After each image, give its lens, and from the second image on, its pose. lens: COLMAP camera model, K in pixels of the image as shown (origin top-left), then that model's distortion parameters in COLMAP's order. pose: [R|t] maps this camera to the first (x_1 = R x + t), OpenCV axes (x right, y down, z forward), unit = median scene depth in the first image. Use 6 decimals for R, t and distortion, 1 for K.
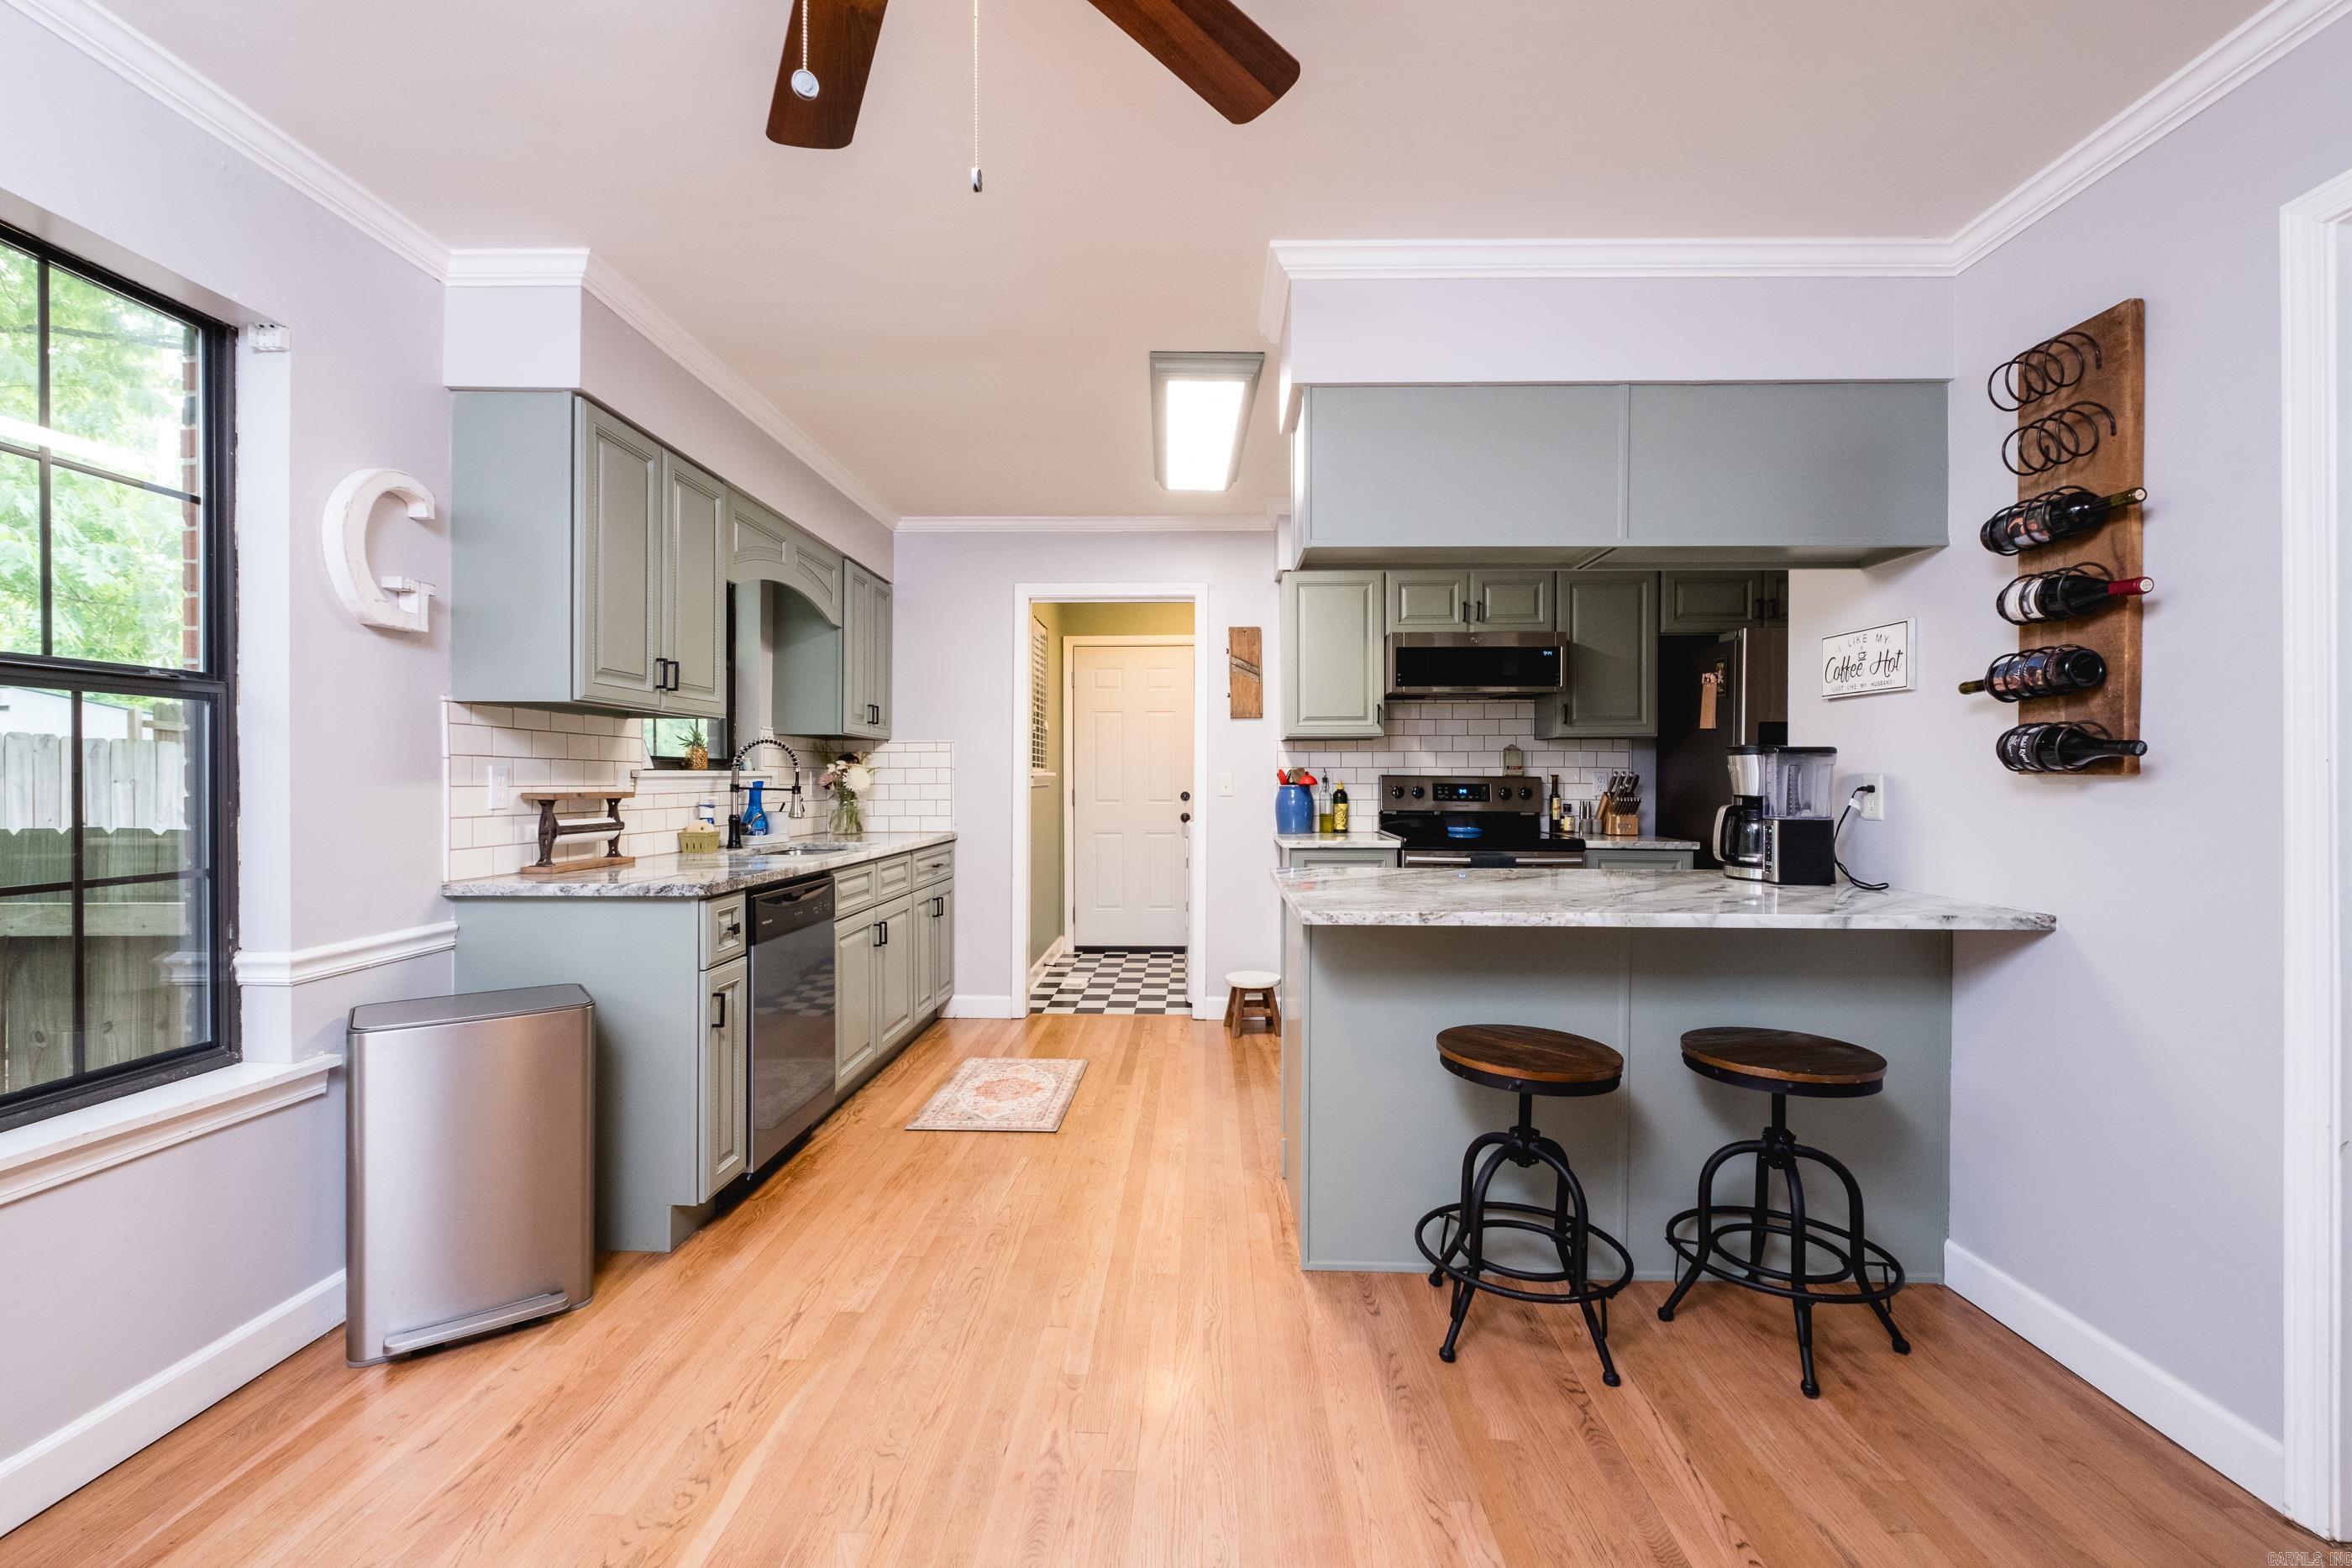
lens RADIAL K [[1030.9, 0, 1188.1], [0, 1030.9, 779.7], [0, 0, 1]] dist [0.008150, -0.004786]
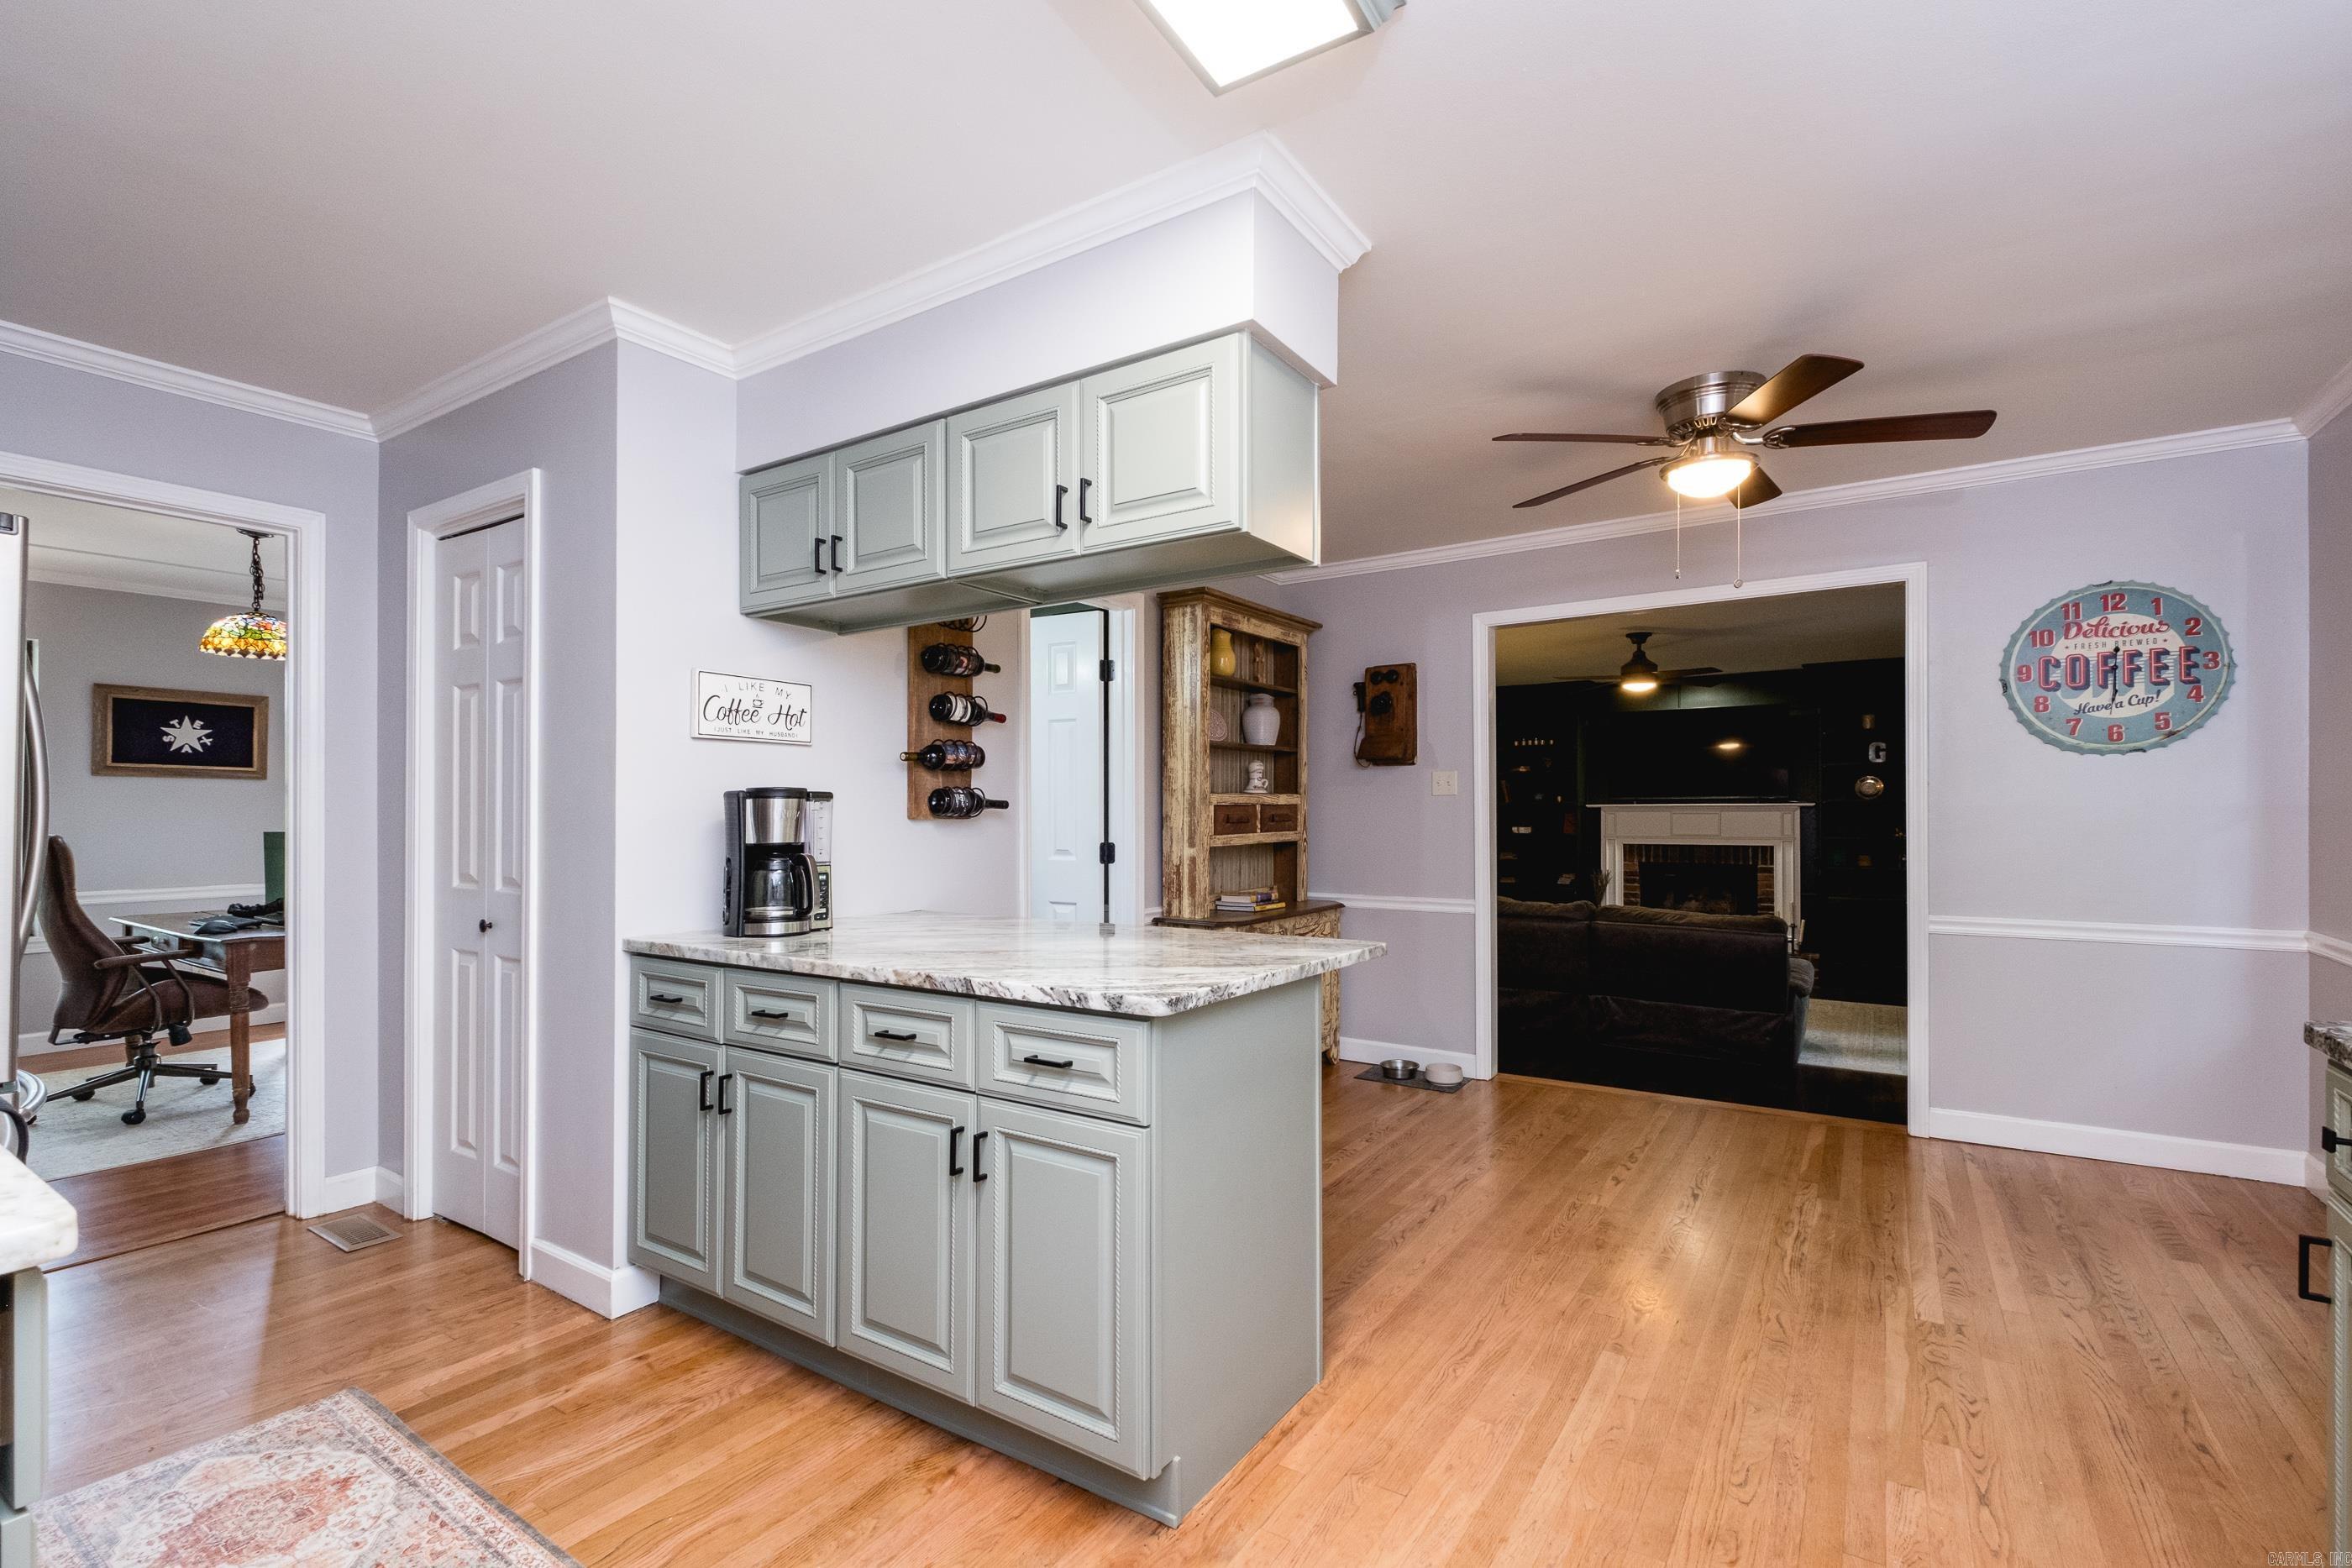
lens RADIAL K [[1030.9, 0, 1132.6], [0, 1030.9, 815.6], [0, 0, 1]] dist [0.008150, -0.004786]
pose [[-0.818613, -0.001239, 0.574344, -0.175961], [0.002646, 0.999979, 0.005930, -0.010191], [-0.574340, 0.006374, -0.818592, 1.200636]]
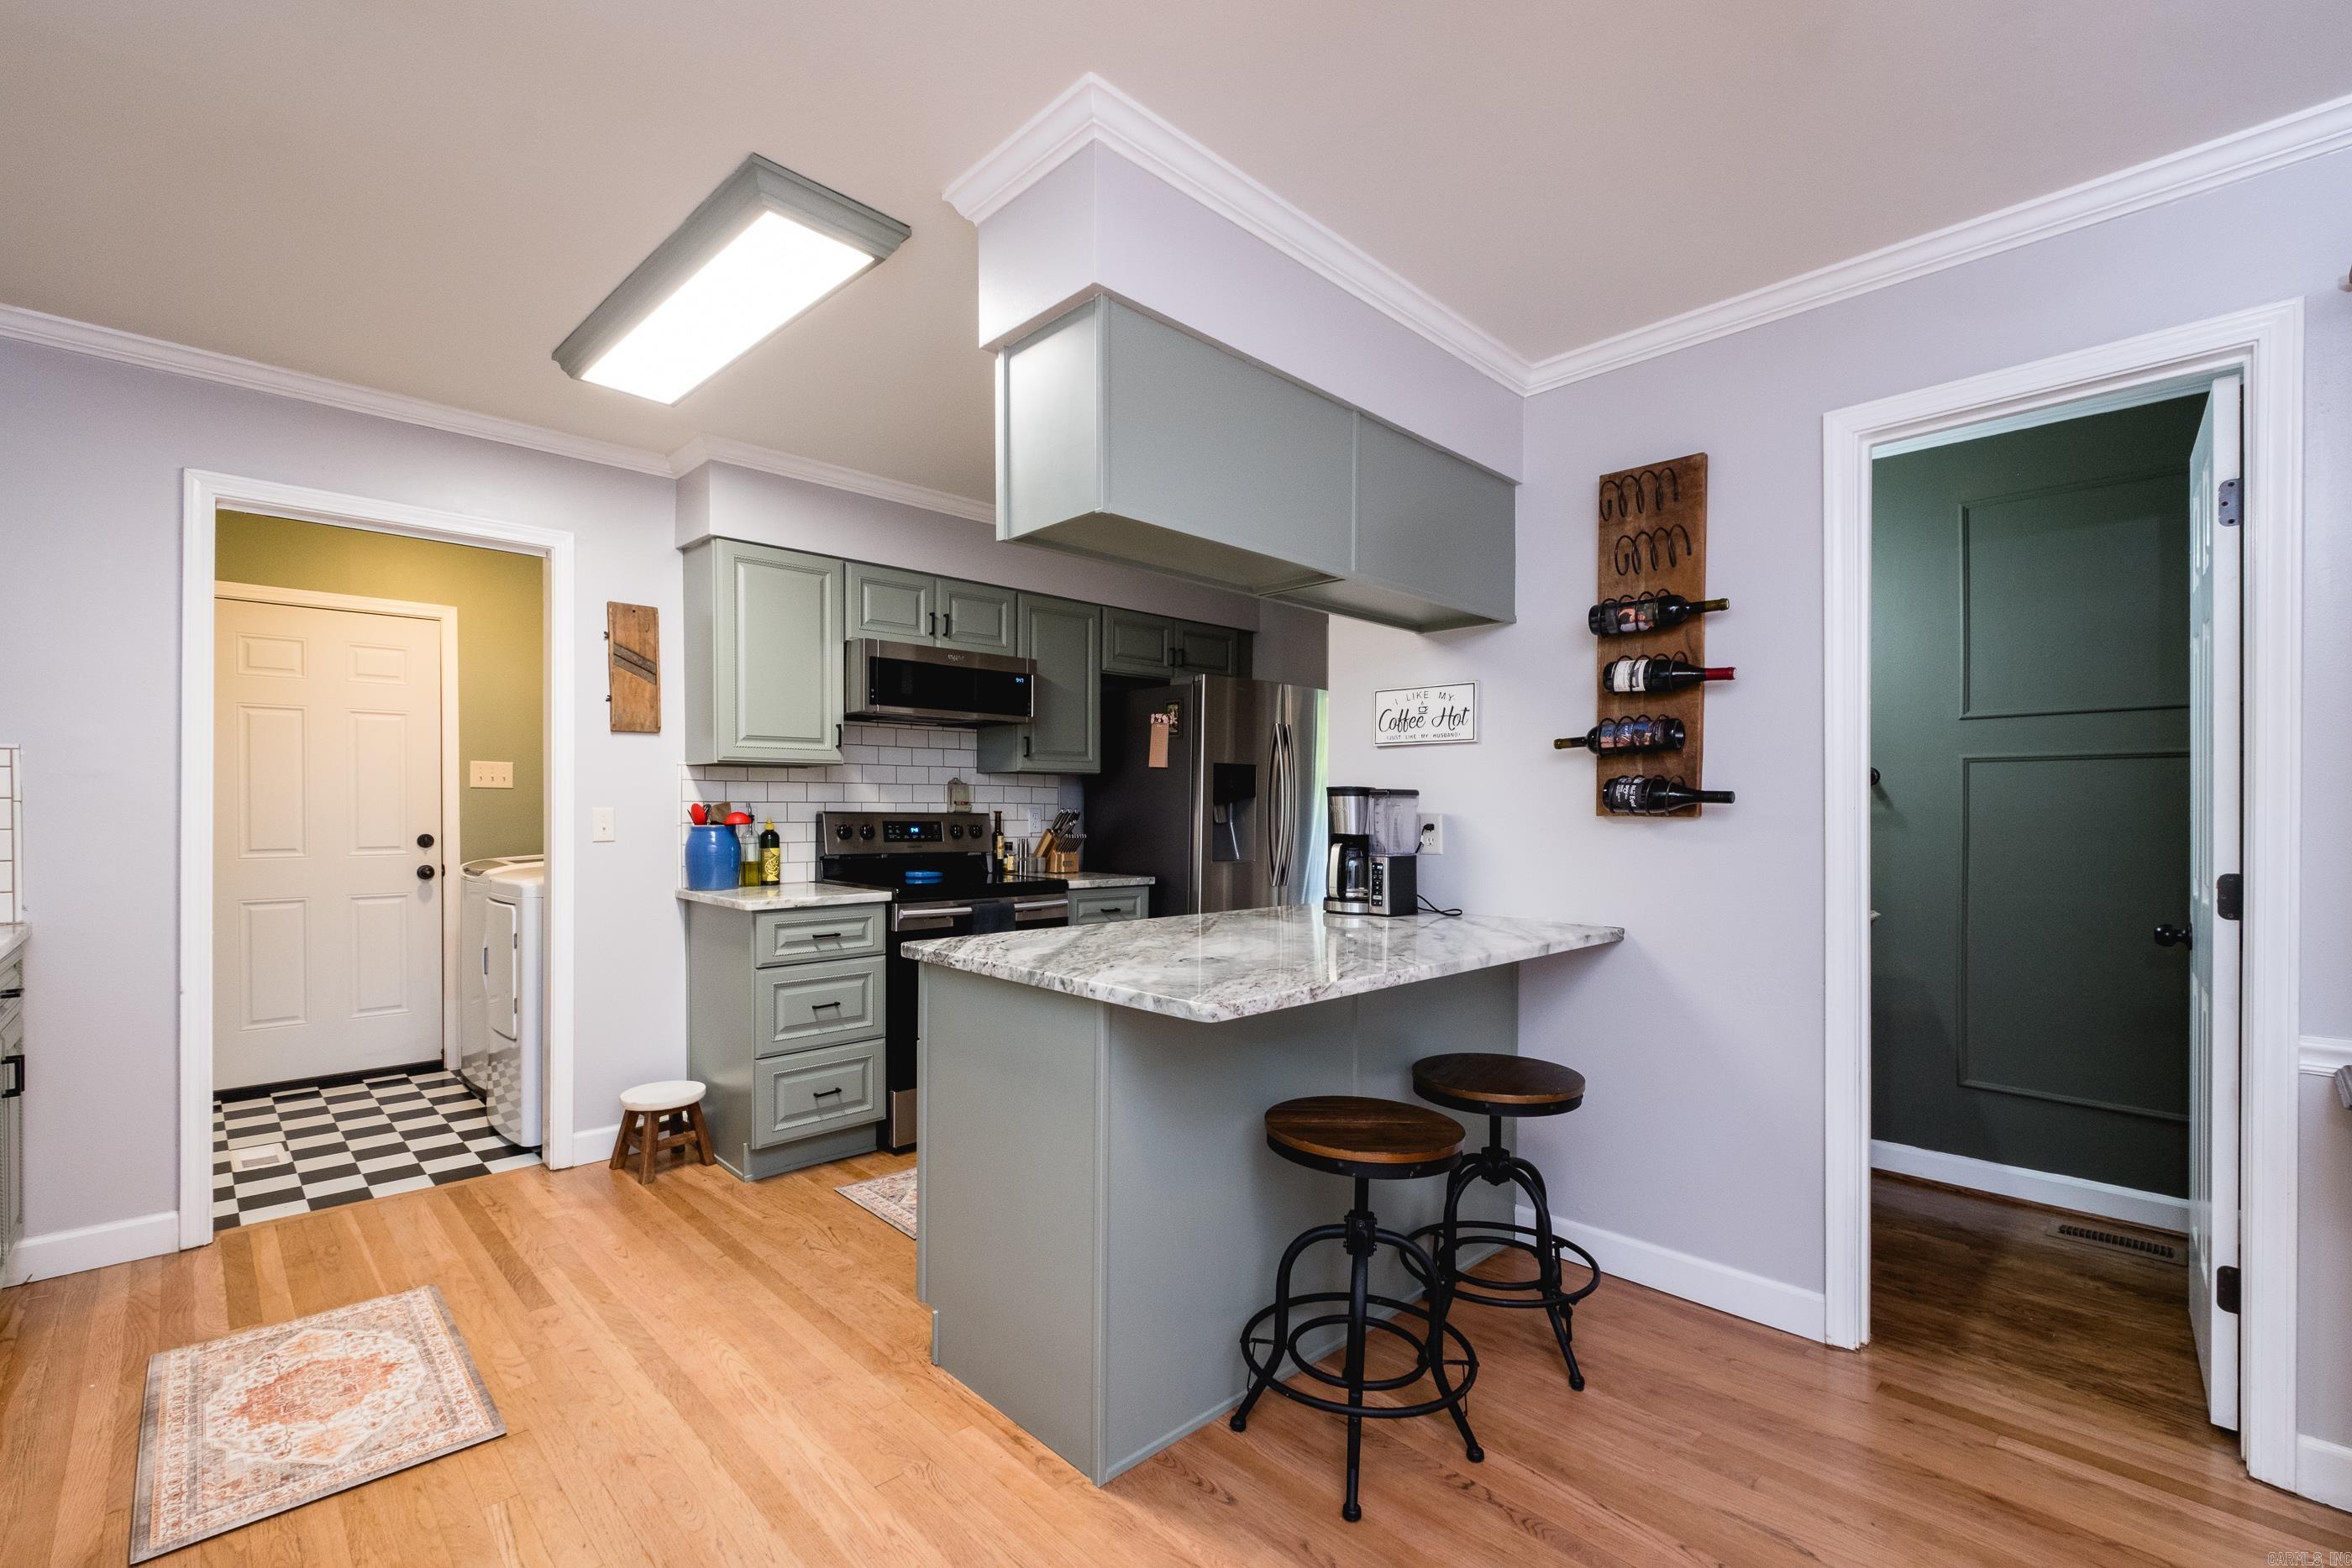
lens RADIAL K [[1030.9, 0, 1202.0], [0, 1030.9, 814.5], [0, 0, 1]] dist [0.008150, -0.004786]
pose [[0.695284, -0.003593, 0.718726, -0.244867], [0.000570, 0.999990, 0.004448, -0.007340], [-0.718735, -0.002683, 0.695279, 0.285700]]
